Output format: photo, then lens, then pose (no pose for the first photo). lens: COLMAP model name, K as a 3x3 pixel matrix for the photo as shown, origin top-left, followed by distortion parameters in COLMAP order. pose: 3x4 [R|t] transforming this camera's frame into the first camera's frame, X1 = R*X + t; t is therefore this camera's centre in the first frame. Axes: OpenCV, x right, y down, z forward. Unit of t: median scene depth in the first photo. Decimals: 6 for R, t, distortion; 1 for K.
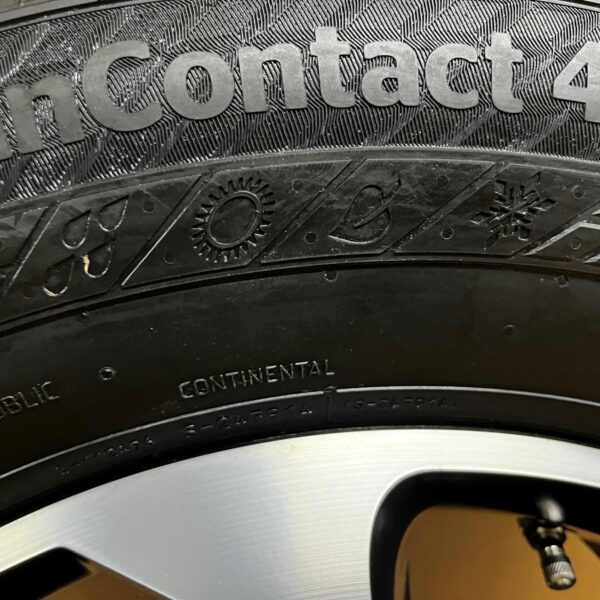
lens RADIAL K [[819.9, 0, 301.8], [0, 819.9, 301.9], [0, 0, 1]] dist [-0.082101, 0.000000]
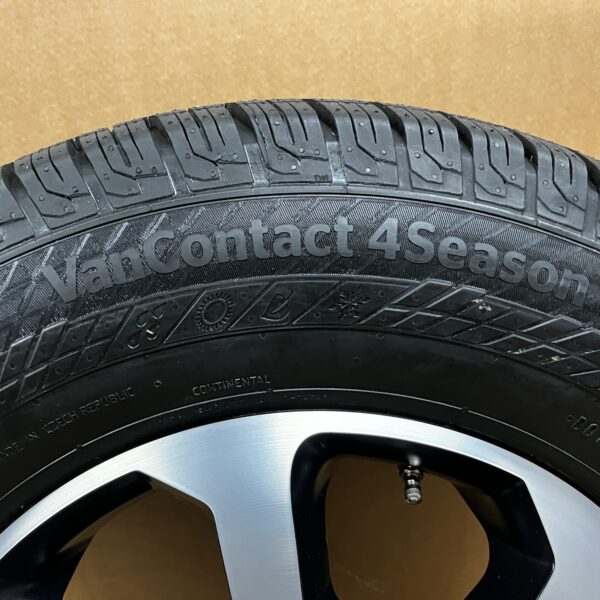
lens RADIAL K [[819.9, 0, 298.8], [0, 819.9, 298.7], [0, 0, 1]] dist [-0.082101, 0.000000]
pose [[0.997483, -0.014751, -0.069351, 0.280386], [0.014308, 0.999874, -0.006875, -0.113509], [0.069443, 0.005866, 0.997569, -1.104005]]
